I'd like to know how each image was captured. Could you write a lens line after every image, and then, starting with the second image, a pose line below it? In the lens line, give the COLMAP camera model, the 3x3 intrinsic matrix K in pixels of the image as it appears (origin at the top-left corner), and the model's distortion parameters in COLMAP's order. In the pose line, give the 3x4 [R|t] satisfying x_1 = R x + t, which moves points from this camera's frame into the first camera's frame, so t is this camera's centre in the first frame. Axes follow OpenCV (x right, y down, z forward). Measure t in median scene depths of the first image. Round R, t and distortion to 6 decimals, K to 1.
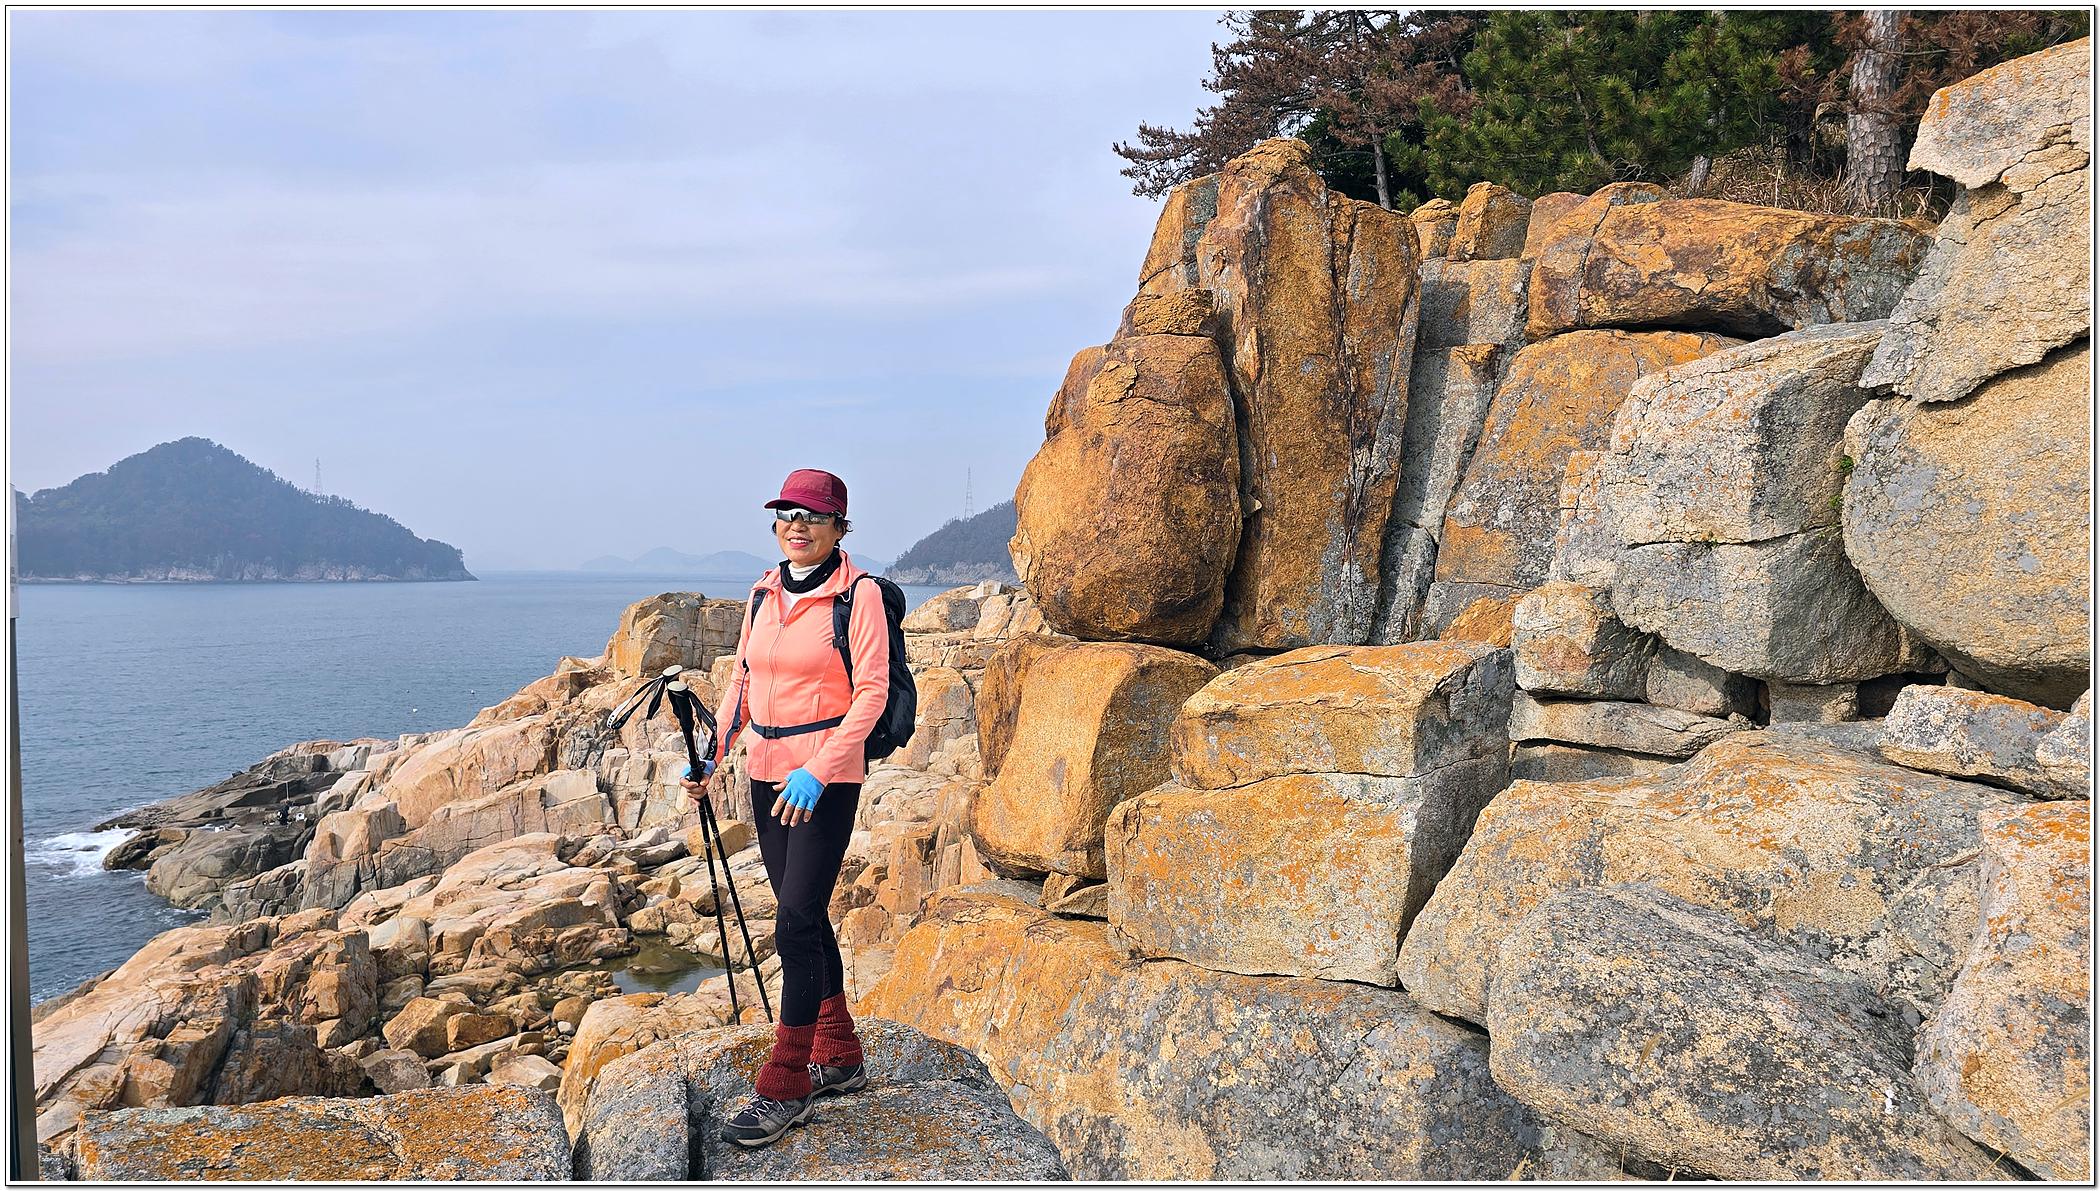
lens RADIAL K [[1389.2, 0, 1047.0], [0, 1389.2, 599.7], [0, 0, 1]] dist [0.086115, -0.082455]
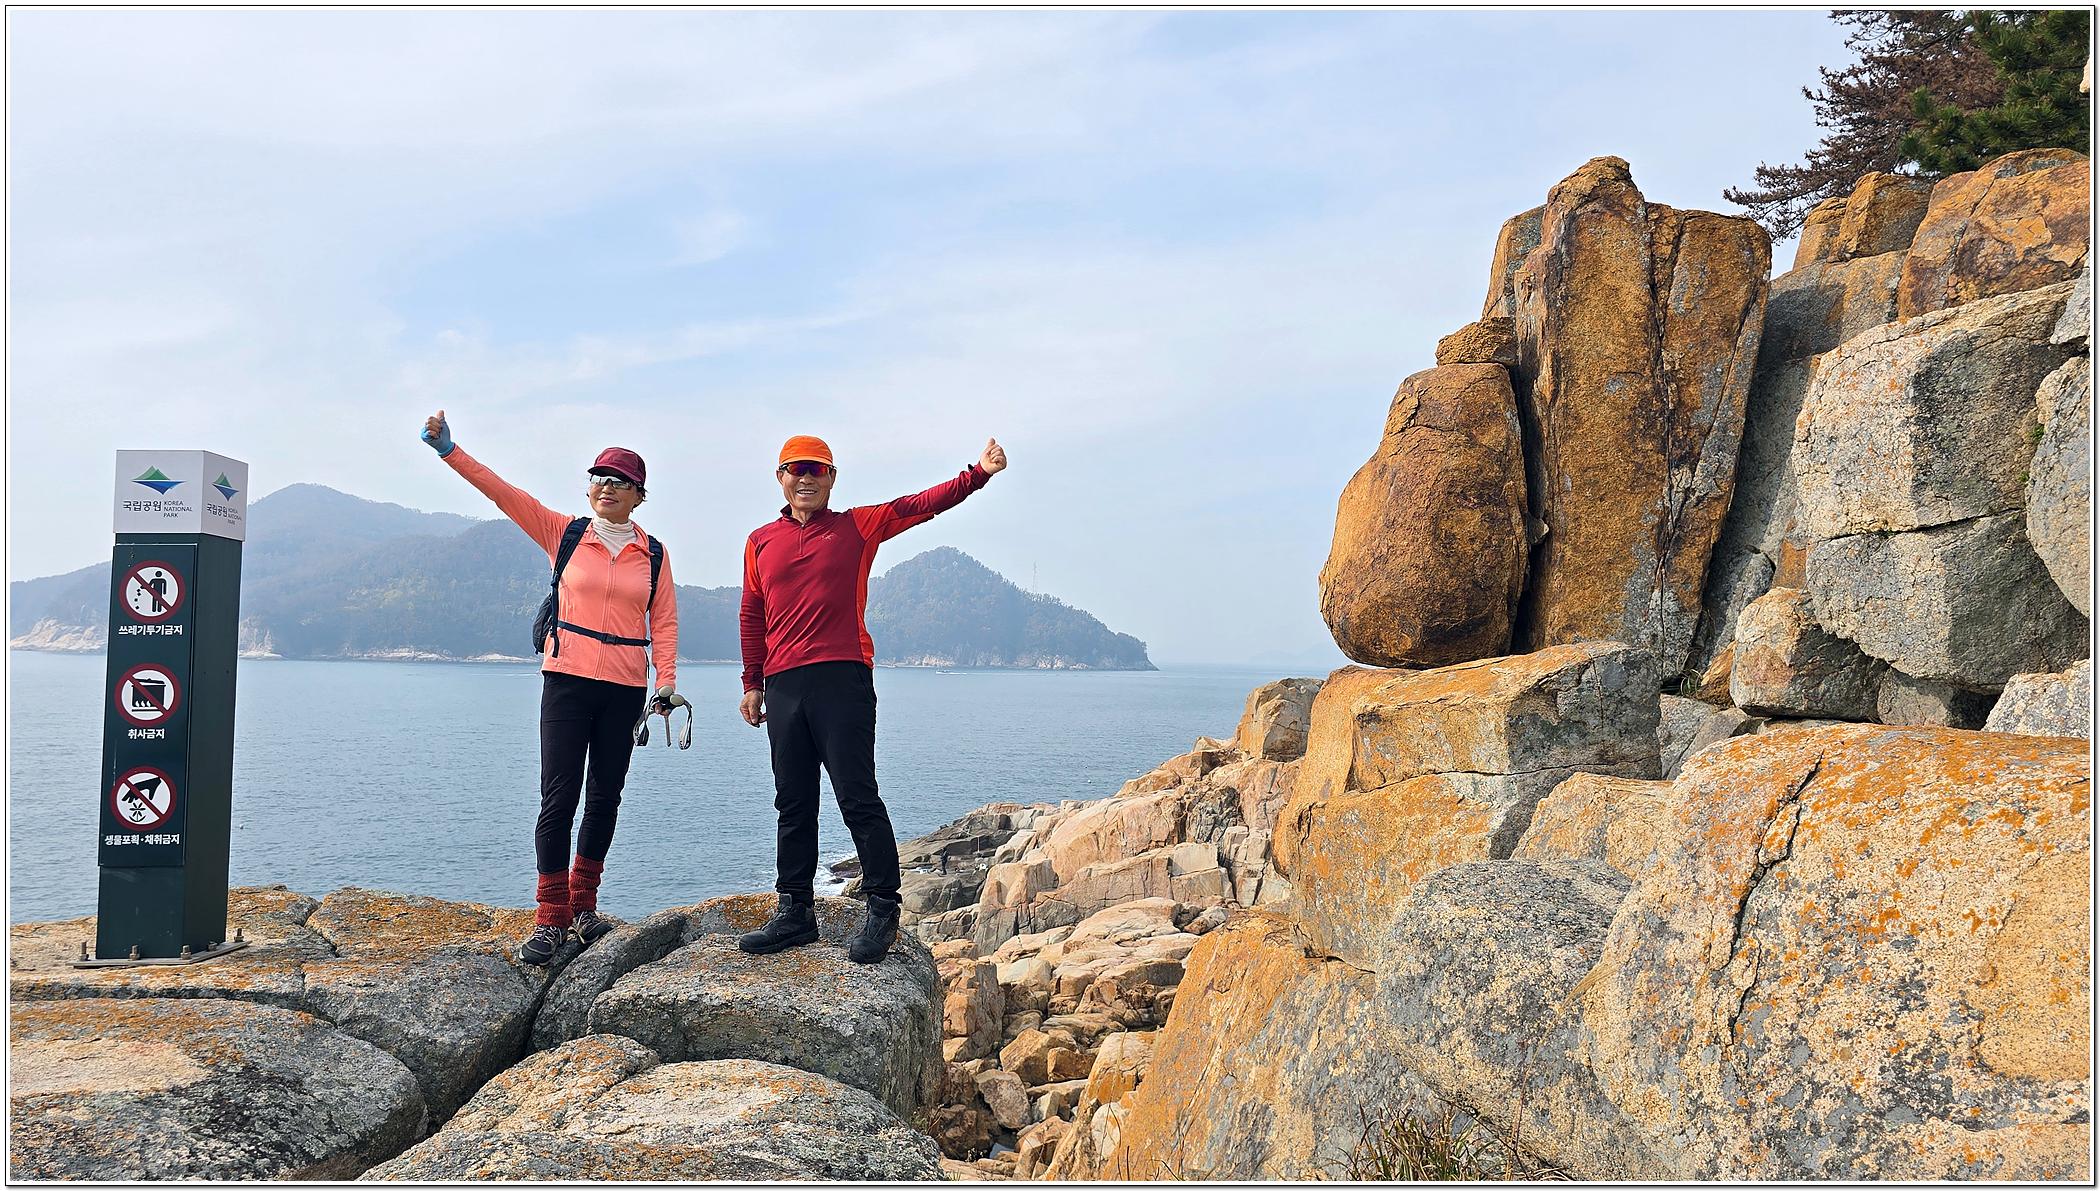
lens RADIAL K [[1388.2, 0, 1047.5], [0, 1388.2, 577.8], [0, 0, 1]] dist [0.092335, -0.087153]
pose [[0.893127, -0.009431, -0.449705, 0.268596], [-0.028360, 0.996610, -0.077225, 0.048434], [0.448909, 0.081725, 0.889832, -0.018615]]
